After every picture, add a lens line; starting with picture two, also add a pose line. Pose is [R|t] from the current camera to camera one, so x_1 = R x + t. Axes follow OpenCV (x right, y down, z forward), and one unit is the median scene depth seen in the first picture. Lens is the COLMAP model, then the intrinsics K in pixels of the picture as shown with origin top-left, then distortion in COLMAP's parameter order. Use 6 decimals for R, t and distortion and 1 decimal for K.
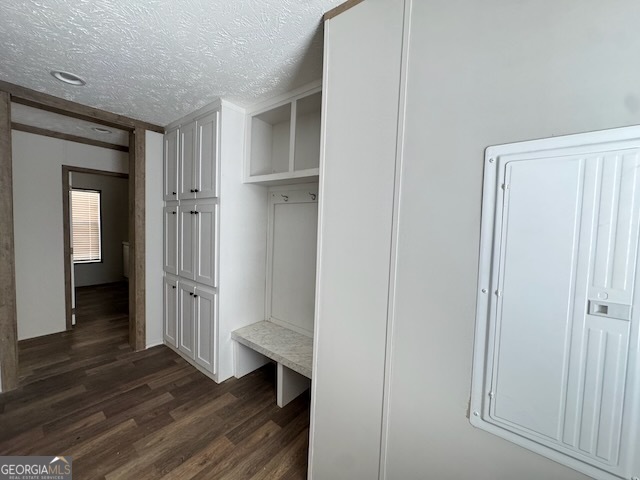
lens RADIAL K [[256.4, 0, 320.0], [0, 256.4, 240.0], [0, 0, 1]] dist [-0.002725, 0.000221]
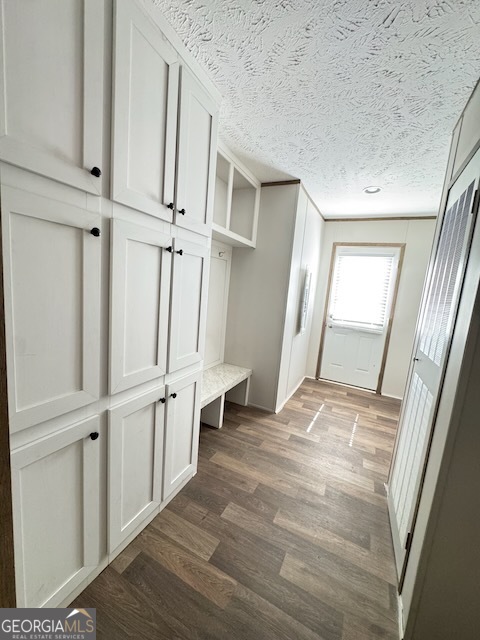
lens RADIAL K [[256.0, 0, 240.0], [0, 256.0, 320.0], [0, 0, 1]] dist [-0.001652, 0.000456]
pose [[-0.197910, -0.179495, 0.963646, -1.313653], [-0.038025, 0.983757, 0.175432, -0.077393], [-0.979482, -0.001922, -0.201521, 1.203024]]
